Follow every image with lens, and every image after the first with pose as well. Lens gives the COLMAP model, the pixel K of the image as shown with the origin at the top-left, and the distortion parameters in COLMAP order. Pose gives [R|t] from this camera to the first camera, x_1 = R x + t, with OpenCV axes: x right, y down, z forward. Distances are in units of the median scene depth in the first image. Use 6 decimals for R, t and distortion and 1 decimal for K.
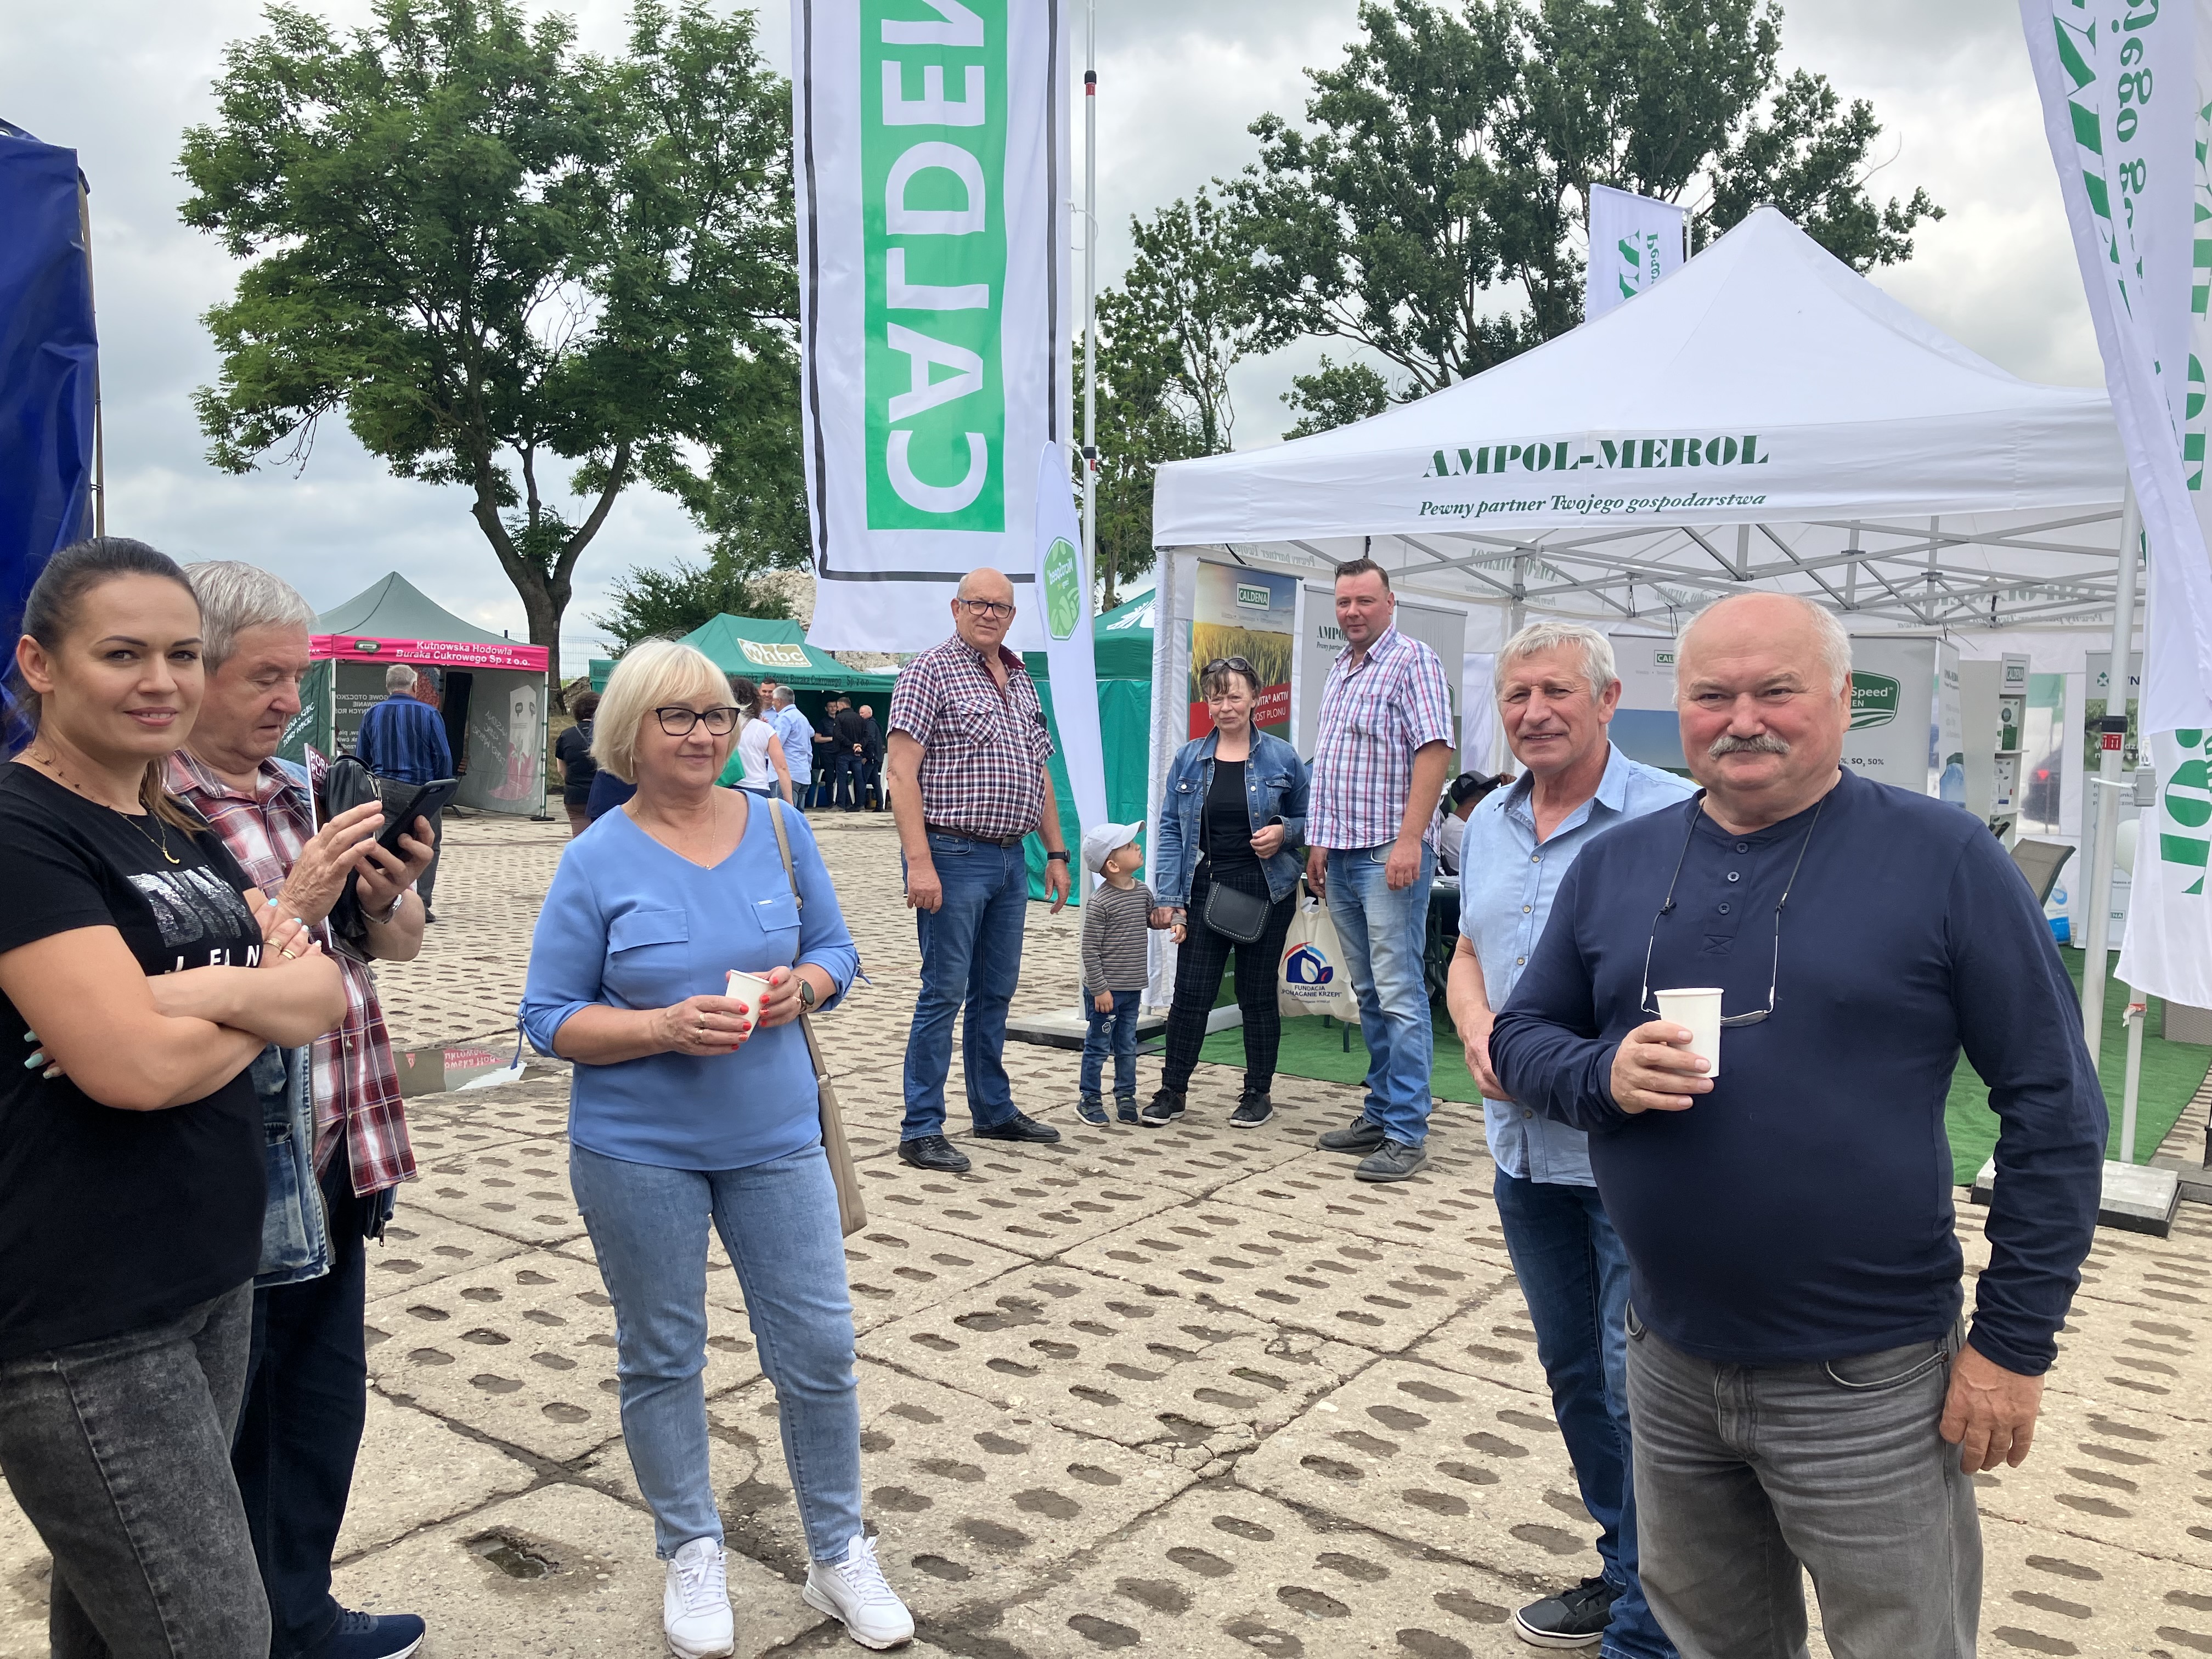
lens RADIAL K [[1821.6, 0, 1087.1], [0, 1821.6, 849.4], [0, 0, 1]] dist [0.057927, -0.048656]
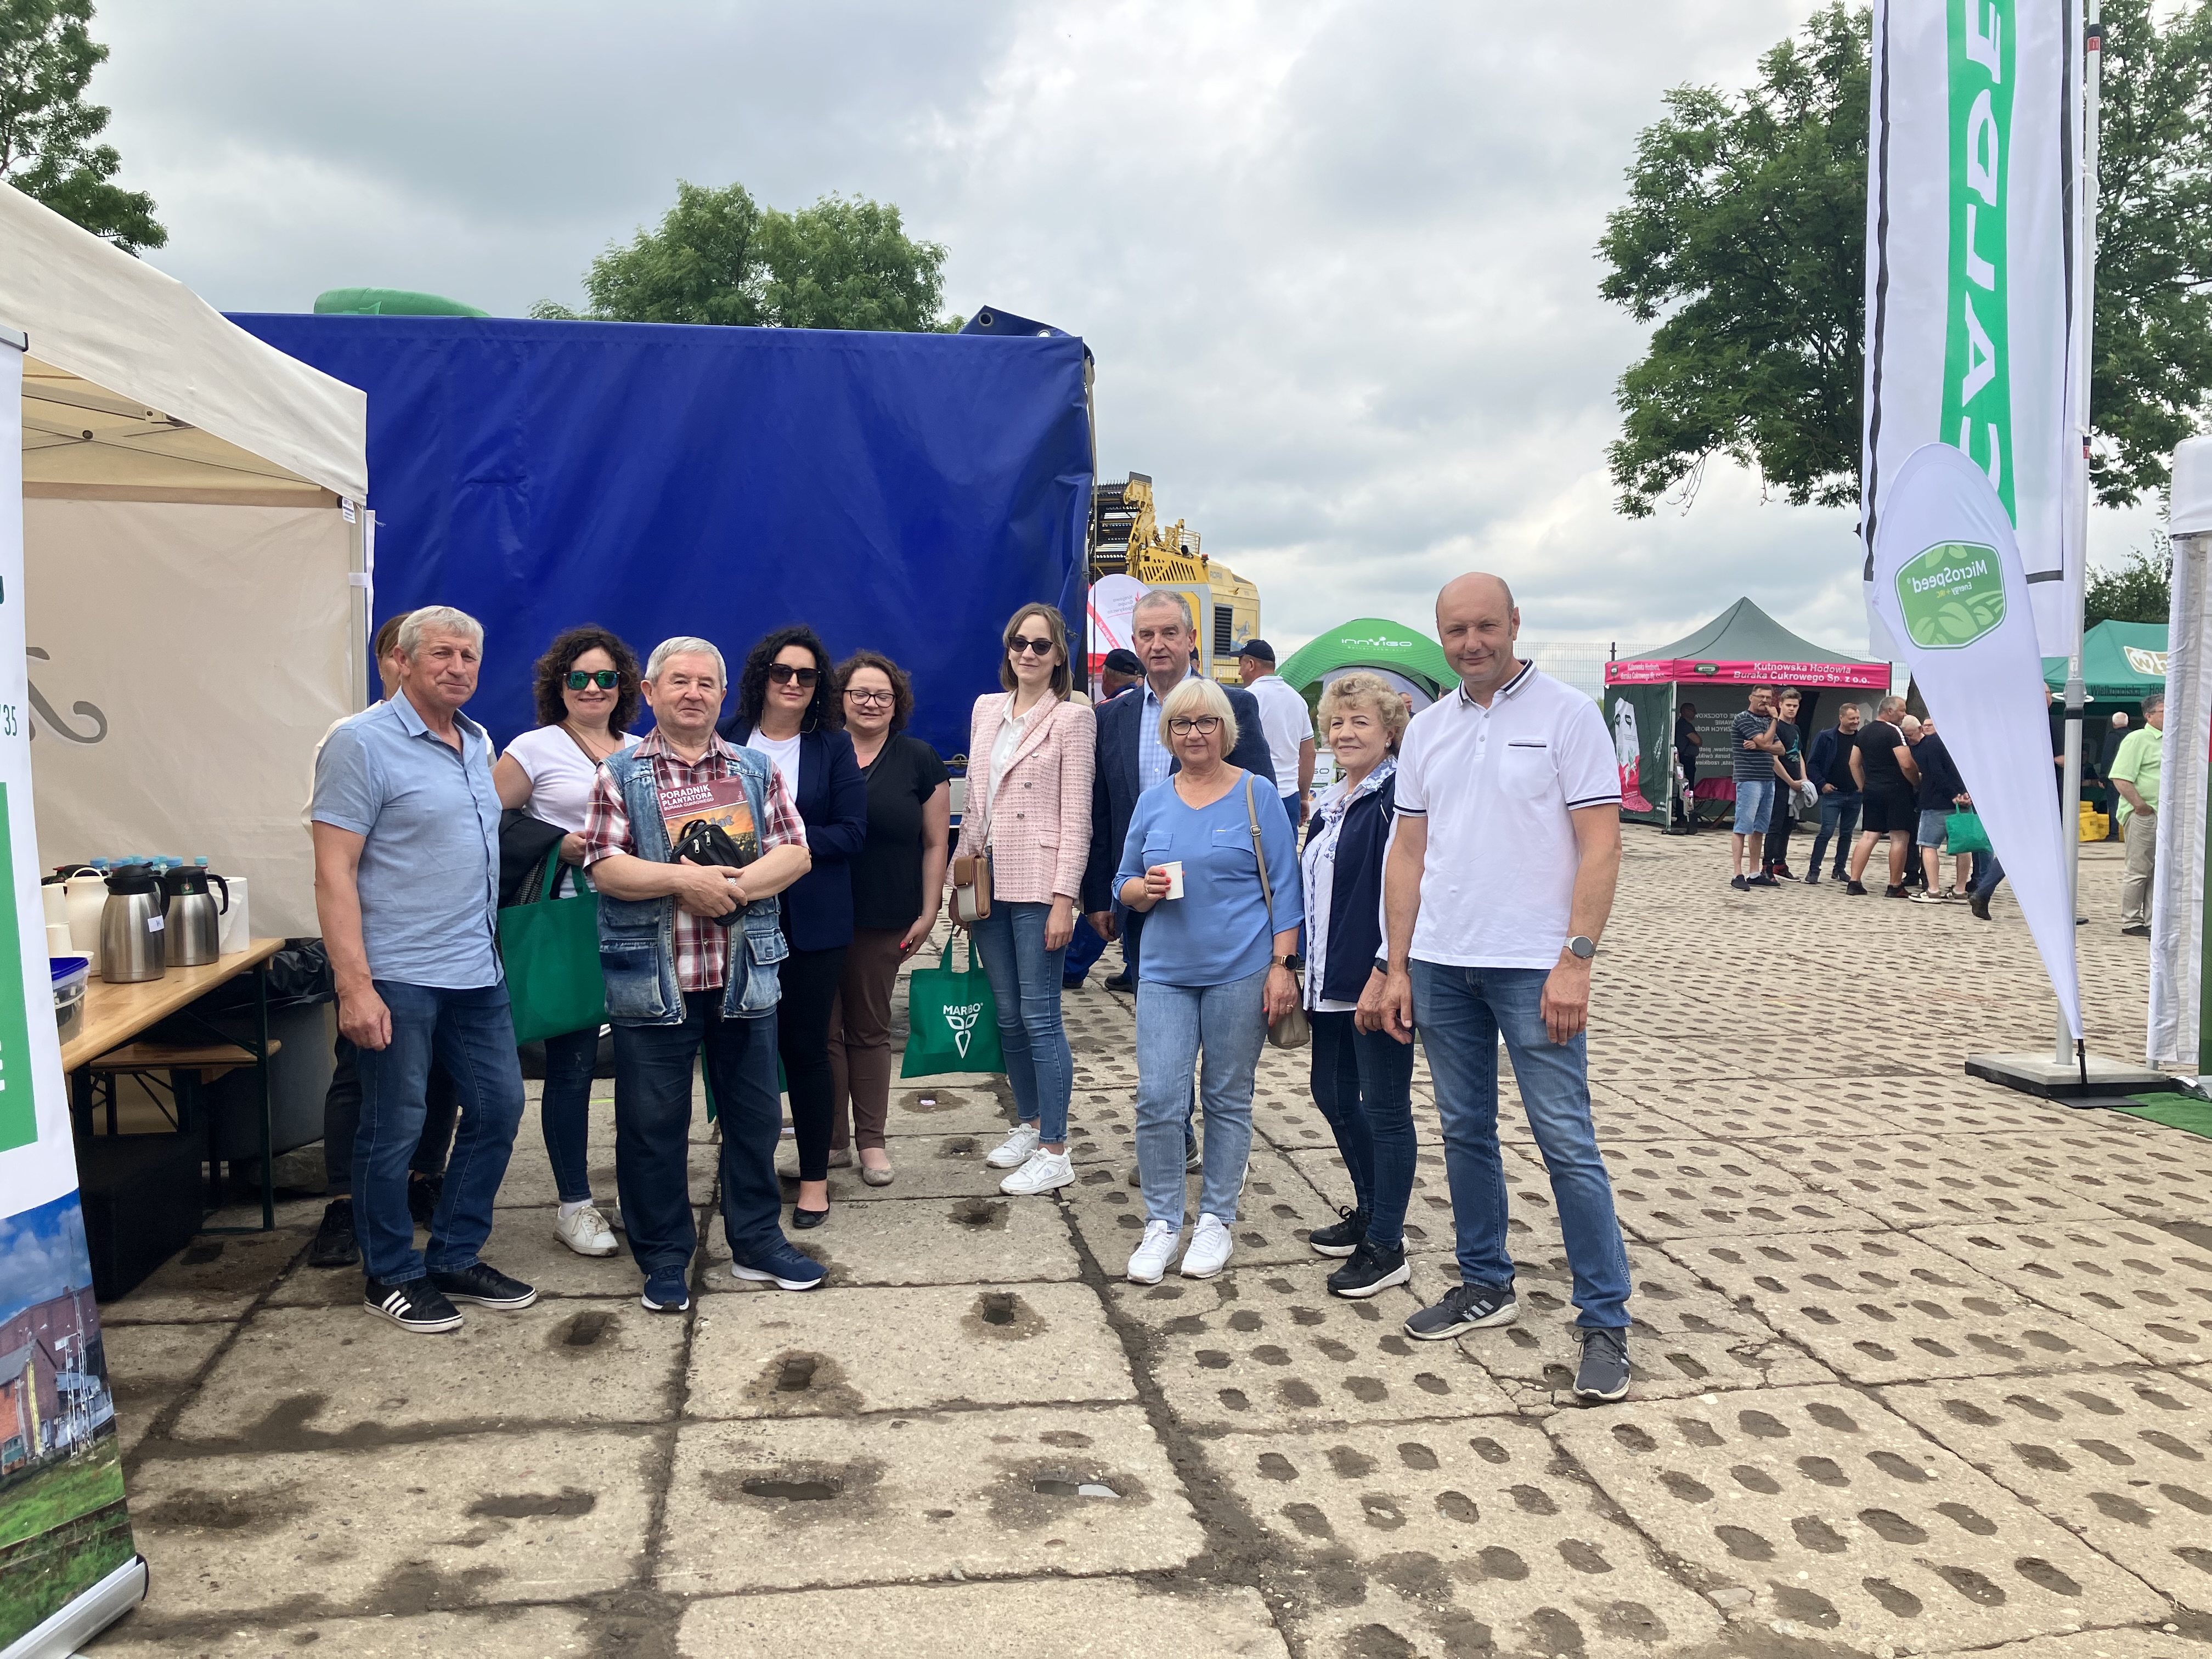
lens RADIAL K [[1821.6, 0, 1098.0], [0, 1821.6, 820.8], [0, 0, 1]] dist [0.057927, -0.048656]
pose [[0.707446, 0.030838, -0.706095, 0.100564], [-0.050210, 0.998716, -0.006688, 0.001324], [0.704982, 0.040184, 0.708086, 0.004511]]
